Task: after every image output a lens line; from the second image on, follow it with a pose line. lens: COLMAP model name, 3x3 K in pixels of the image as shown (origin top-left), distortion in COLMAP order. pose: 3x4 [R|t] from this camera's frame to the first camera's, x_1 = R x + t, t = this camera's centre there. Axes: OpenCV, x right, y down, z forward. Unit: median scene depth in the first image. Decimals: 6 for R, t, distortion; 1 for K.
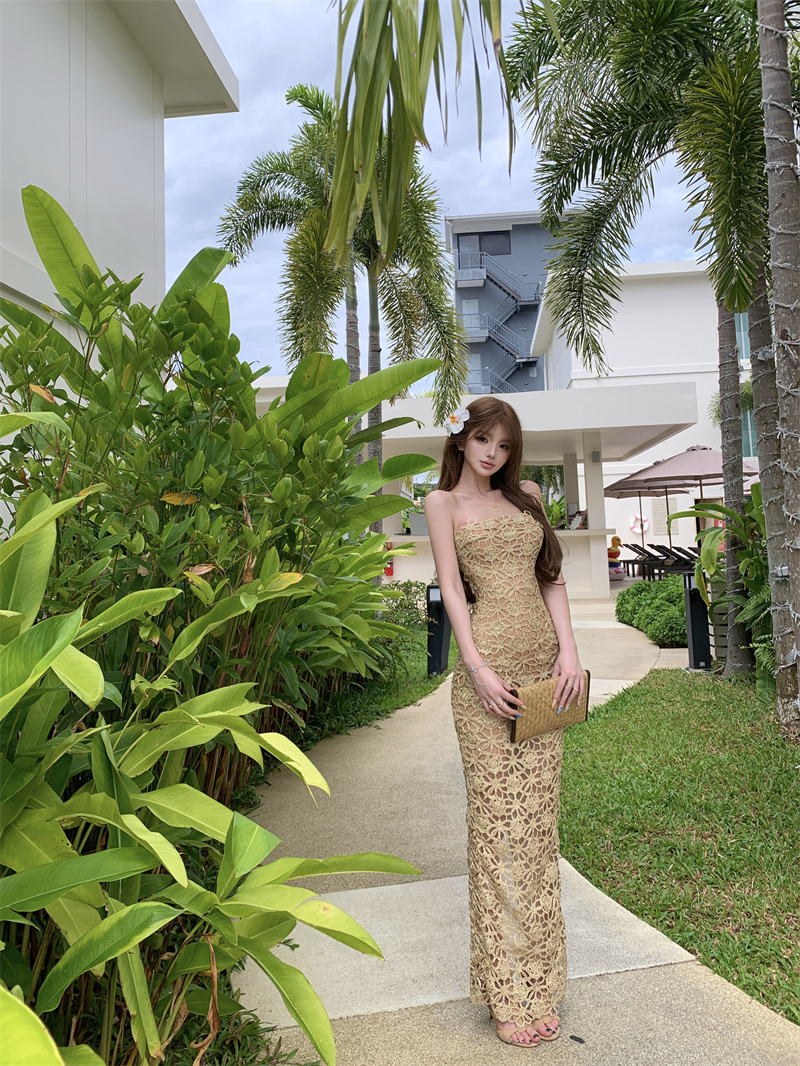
lens RADIAL K [[777.9, 0, 400.0], [0, 777.9, 528.8], [0, 0, 1]] dist [0.003981, 0.002975]
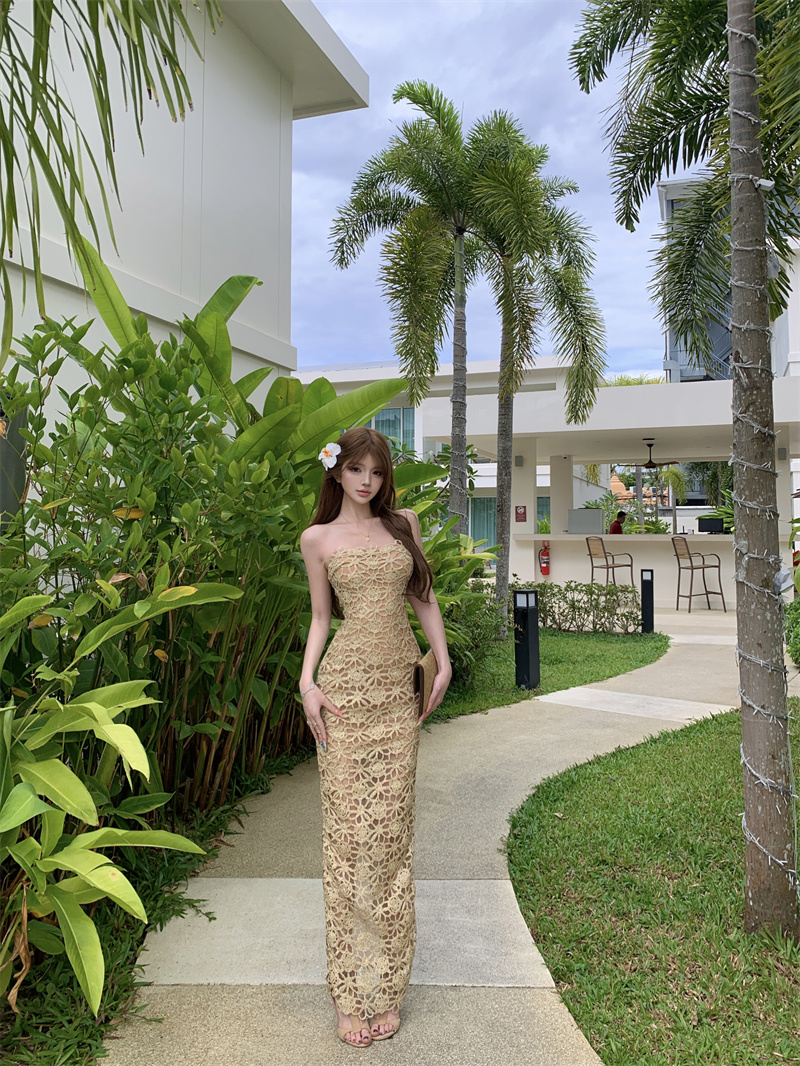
lens RADIAL K [[811.8, 0, 411.4], [0, 811.8, 529.0], [0, 0, 1]] dist [0.033217, -0.005843]
pose [[0.976360, 0.034094, -0.213445, 0.427554], [-0.031966, 0.999399, 0.013413, -0.050866], [0.213774, -0.006273, 0.976863, -0.085156]]
